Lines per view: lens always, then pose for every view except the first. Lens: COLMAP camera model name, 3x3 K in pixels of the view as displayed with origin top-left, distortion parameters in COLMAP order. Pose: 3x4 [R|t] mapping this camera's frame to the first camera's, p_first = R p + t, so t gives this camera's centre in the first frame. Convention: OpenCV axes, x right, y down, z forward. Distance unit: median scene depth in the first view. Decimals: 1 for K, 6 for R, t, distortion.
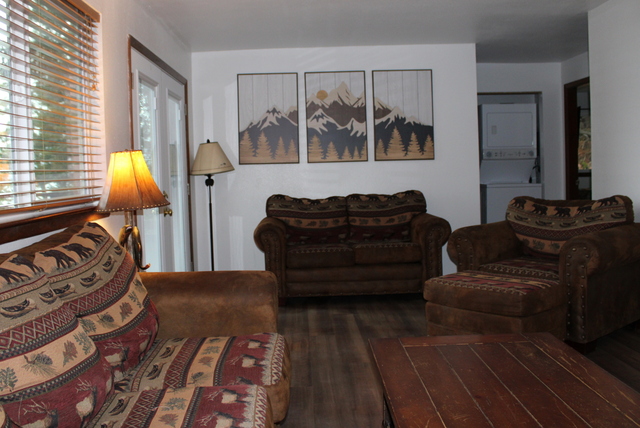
lens RADIAL K [[1307.1, 0, 320.0], [0, 1307.1, 214.0], [0, 0, 1]] dist [-0.043829, -0.034110]
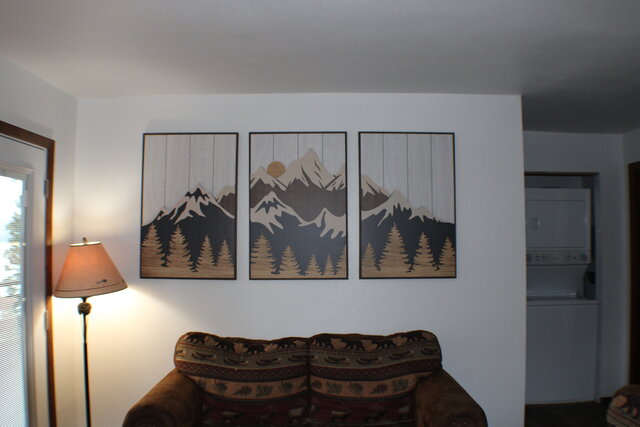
lens RADIAL K [[1325.3, 0, 320.0], [0, 1325.3, 213.5], [0, 0, 1]] dist [-0.604382, 0.011022]
pose [[0.999699, 0.023213, -0.007951, 0.027710], [-0.023637, 0.998027, -0.058170, -0.034716], [0.006585, 0.058340, 0.998275, 0.381289]]
